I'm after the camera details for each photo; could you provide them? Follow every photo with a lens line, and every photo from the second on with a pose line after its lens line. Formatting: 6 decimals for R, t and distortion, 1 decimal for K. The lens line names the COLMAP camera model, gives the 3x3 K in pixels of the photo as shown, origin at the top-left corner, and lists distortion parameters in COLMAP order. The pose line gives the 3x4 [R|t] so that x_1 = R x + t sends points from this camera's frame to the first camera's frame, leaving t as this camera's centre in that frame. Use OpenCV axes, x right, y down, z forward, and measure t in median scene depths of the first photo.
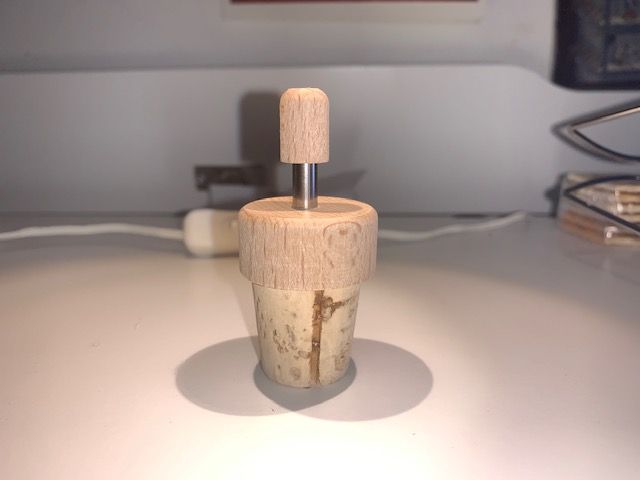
lens RADIAL K [[494.6, 0, 322.4], [0, 494.6, 226.2], [0, 0, 1]] dist [-0.002304, 0.003910]
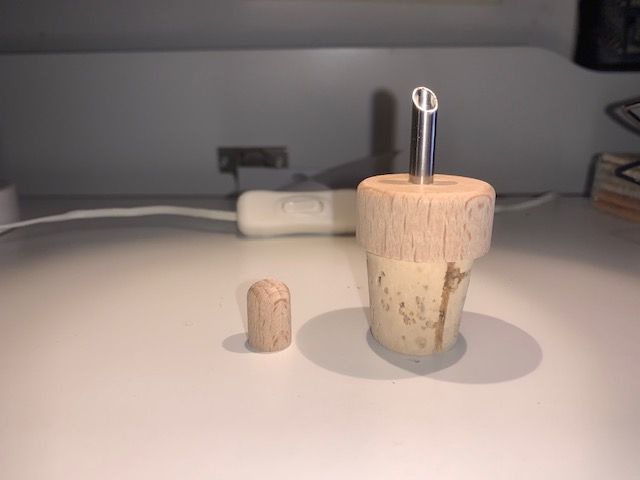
lens RADIAL K [[503.0, 0, 320.0], [0, 503.0, 240.0], [0, 0, 1]] dist [0.000684, 0.007703]
pose [[0.998295, -0.011761, 0.057167, -0.310861], [0.008540, 0.998379, 0.056271, 0.016236], [-0.057736, -0.055687, 0.996778, -0.041913]]
